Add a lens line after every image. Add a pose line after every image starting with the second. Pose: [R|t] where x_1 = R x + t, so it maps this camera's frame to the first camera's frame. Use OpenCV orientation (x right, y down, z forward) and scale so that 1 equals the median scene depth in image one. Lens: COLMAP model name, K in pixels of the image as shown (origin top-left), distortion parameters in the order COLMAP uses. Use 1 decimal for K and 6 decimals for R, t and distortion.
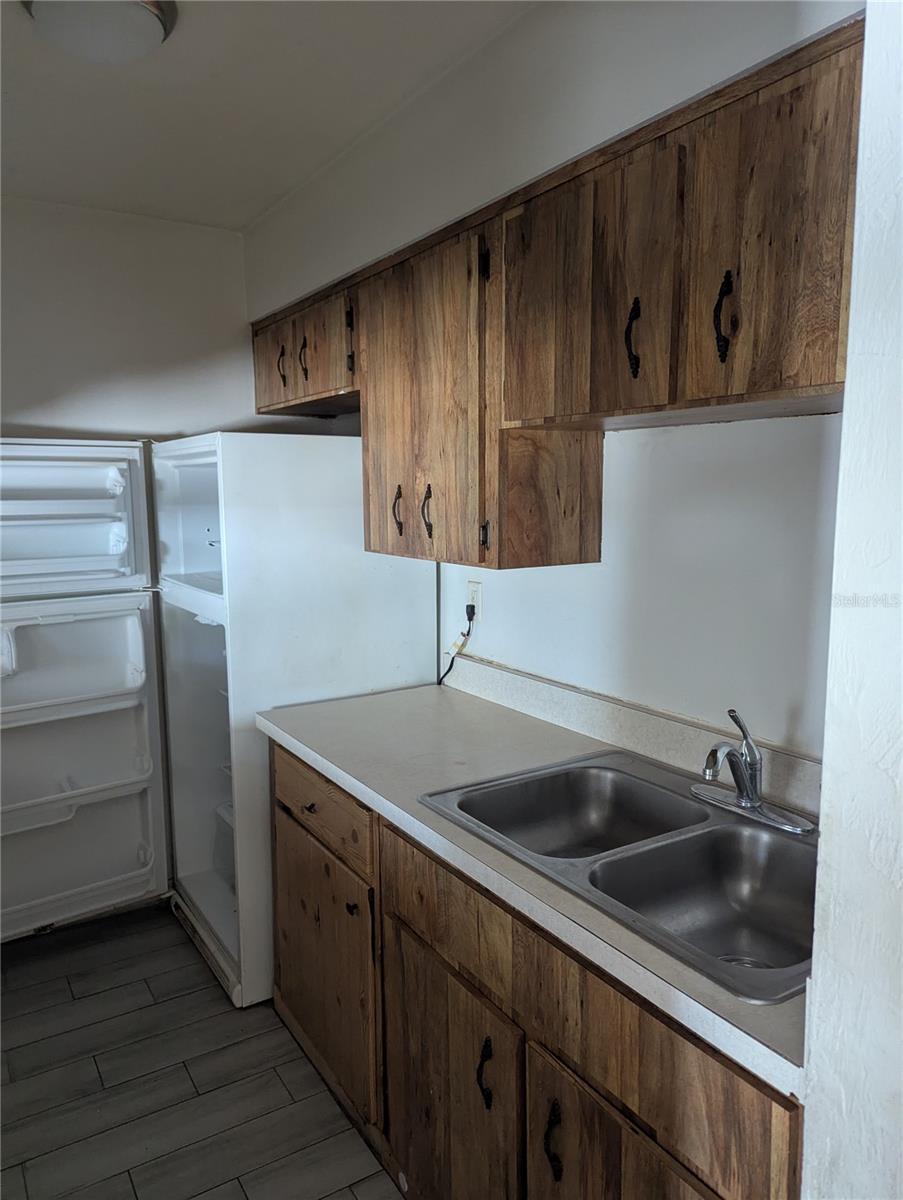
lens RADIAL K [[845.6, 0, 450.0], [0, 845.6, 595.0], [0, 0, 1]] dist [0.020295, -0.012698]
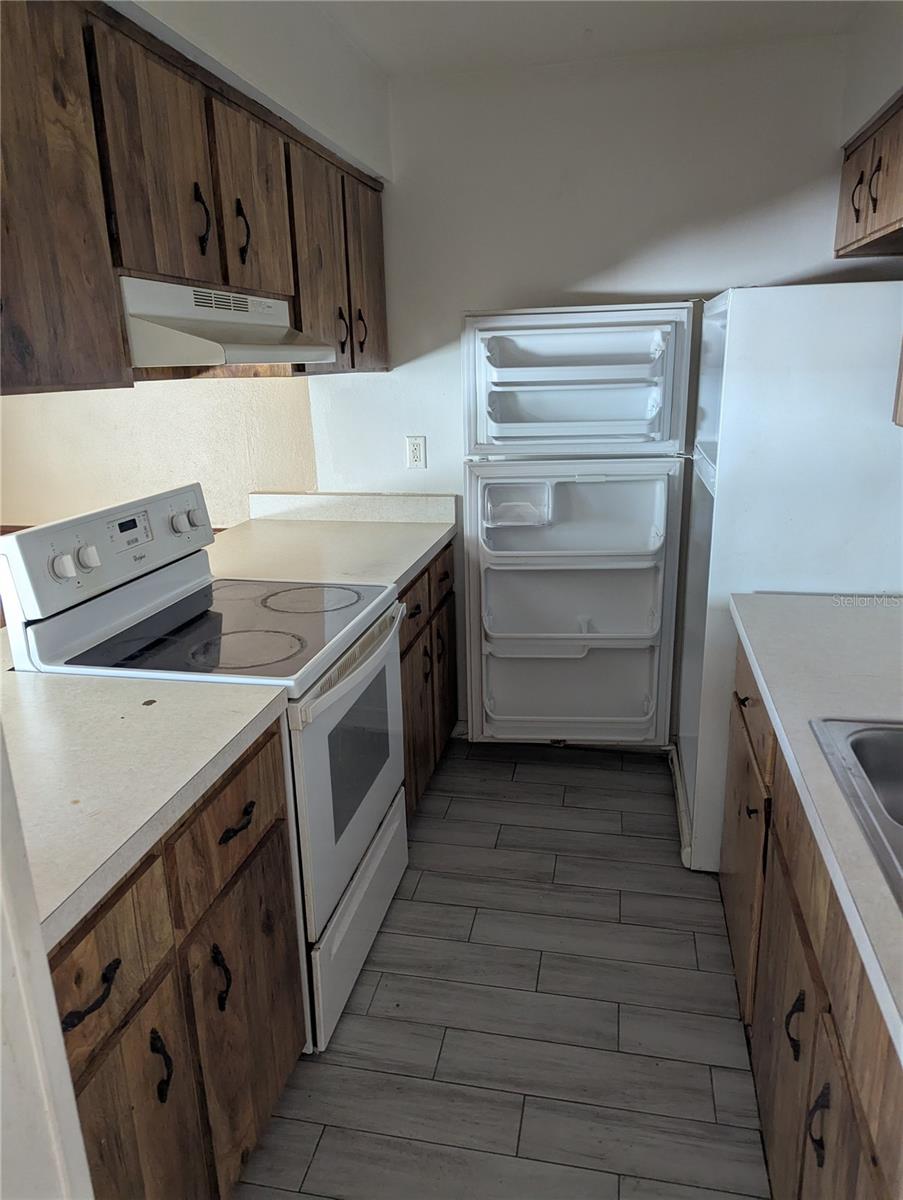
lens RADIAL K [[845.6, 0, 448.6], [0, 845.6, 603.1], [0, 0, 1]] dist [0.020295, -0.012698]
pose [[0.716400, 0.182316, -0.673448, 0.162217], [-0.061868, 0.978052, 0.198965, -0.019073], [0.694942, -0.100874, 0.711956, 0.076939]]
